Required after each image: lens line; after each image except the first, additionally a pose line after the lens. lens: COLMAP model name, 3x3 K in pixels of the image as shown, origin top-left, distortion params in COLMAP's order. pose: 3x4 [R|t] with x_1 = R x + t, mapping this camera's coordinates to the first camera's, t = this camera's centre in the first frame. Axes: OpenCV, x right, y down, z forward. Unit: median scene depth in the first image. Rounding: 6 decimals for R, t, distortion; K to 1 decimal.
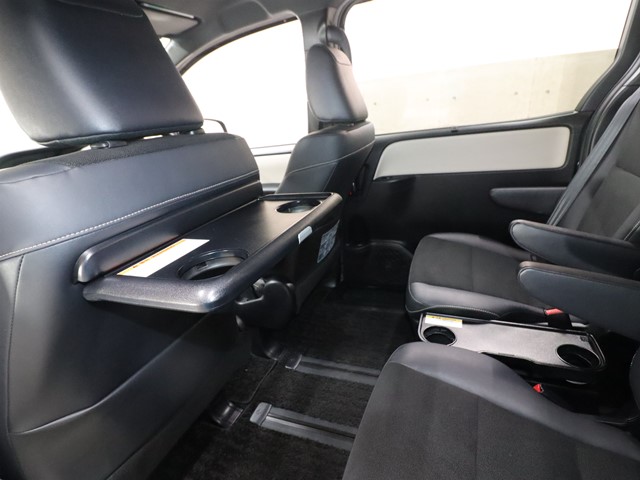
lens RADIAL K [[333.3, 0, 320.0], [0, 333.3, 240.0], [0, 0, 1]] dist [-0.019792, -0.000489]
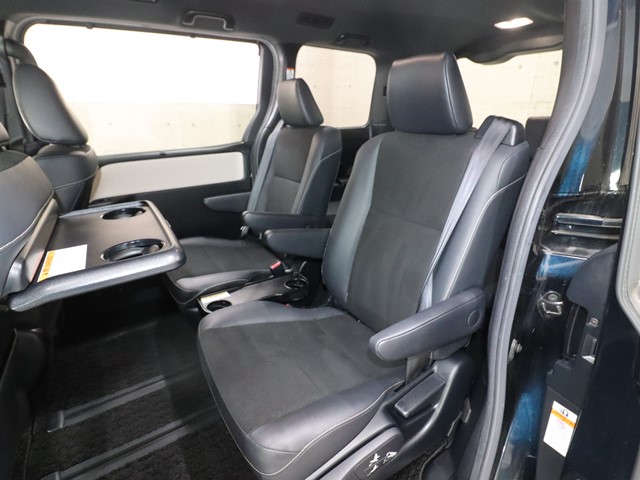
lens RADIAL K [[333.3, 0, 320.0], [0, 333.3, 240.0], [0, 0, 1]] dist [-0.019792, -0.000489]
pose [[0.578106, -0.187749, 0.794068, -0.290873], [0.245817, 0.968030, 0.049919, 0.049044], [-0.778054, 0.166337, 0.605775, -0.108687]]
